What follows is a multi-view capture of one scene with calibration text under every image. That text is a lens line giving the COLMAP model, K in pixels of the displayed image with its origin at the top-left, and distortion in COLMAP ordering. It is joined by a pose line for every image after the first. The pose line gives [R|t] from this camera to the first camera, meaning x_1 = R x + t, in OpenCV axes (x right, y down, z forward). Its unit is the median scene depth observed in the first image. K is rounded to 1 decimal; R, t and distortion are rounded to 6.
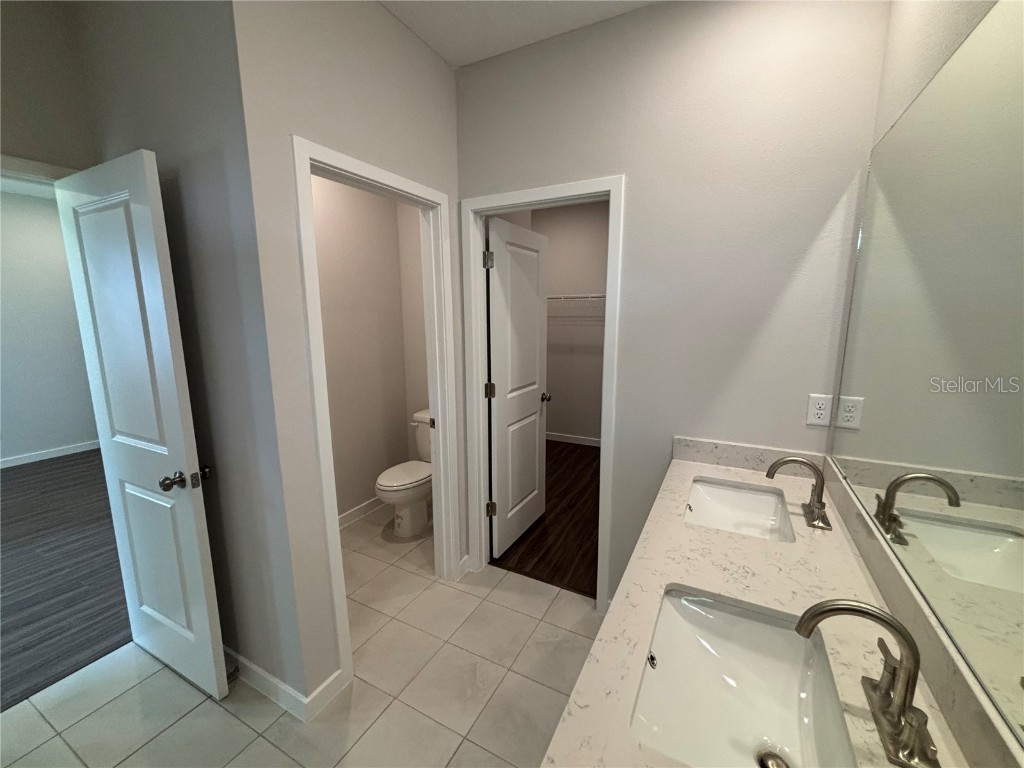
lens RADIAL K [[414.8, 0, 513.8], [0, 414.8, 380.4], [0, 0, 1]] dist [0.000891, 0.000461]
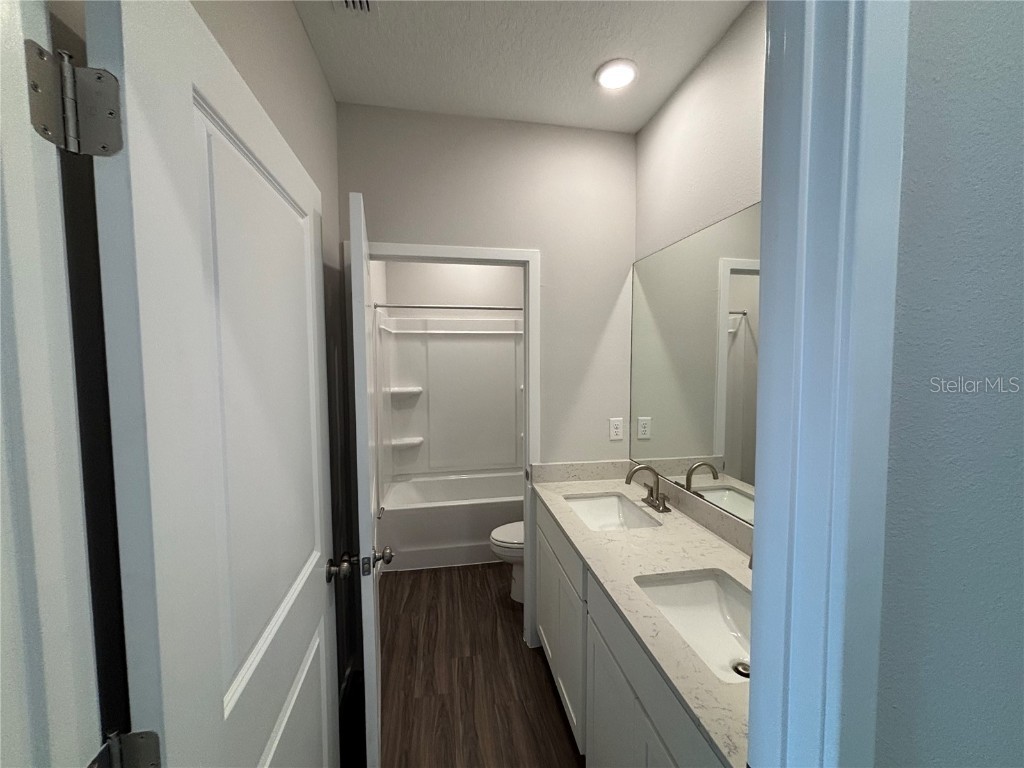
lens RADIAL K [[414.8, 0, 513.8], [0, 414.8, 380.4], [0, 0, 1]] dist [0.000891, 0.000461]
pose [[0.794908, -0.041083, 0.605337, -0.442507], [0.101391, 0.992670, -0.065773, -0.041273], [-0.598198, 0.113660, 0.793247, 0.115243]]
